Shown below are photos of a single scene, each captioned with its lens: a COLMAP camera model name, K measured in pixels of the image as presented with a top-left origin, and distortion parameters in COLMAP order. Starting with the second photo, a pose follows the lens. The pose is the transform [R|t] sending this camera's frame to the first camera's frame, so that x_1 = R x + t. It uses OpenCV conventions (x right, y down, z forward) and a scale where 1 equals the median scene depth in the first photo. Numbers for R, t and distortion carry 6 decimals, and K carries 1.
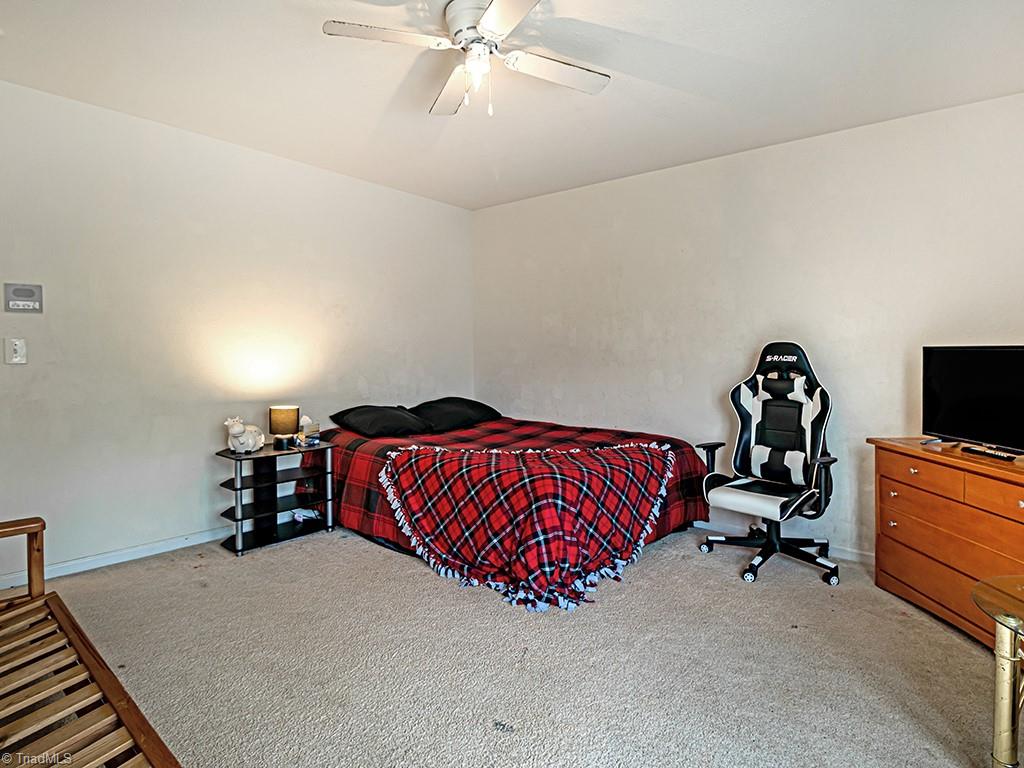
lens RADIAL K [[531.9, 0, 516.9], [0, 531.9, 382.3], [0, 0, 1]] dist [0.015269, 0.000025]
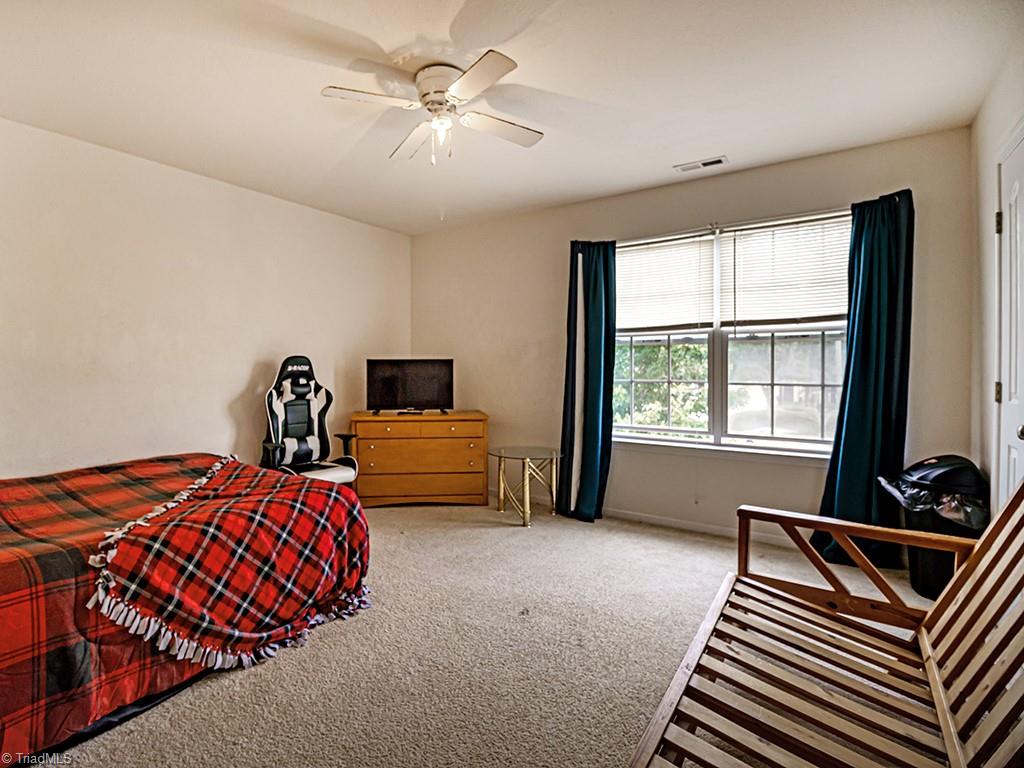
lens RADIAL K [[508.9, 0, 508.4], [0, 508.9, 375.1], [0, 0, 1]] dist [0.008773, -0.000268]
pose [[-0.102065, -0.035306, 0.994151, -0.798442], [0.055395, 0.997618, 0.041117, -0.050964], [-0.993234, 0.059268, -0.099866, 0.629073]]
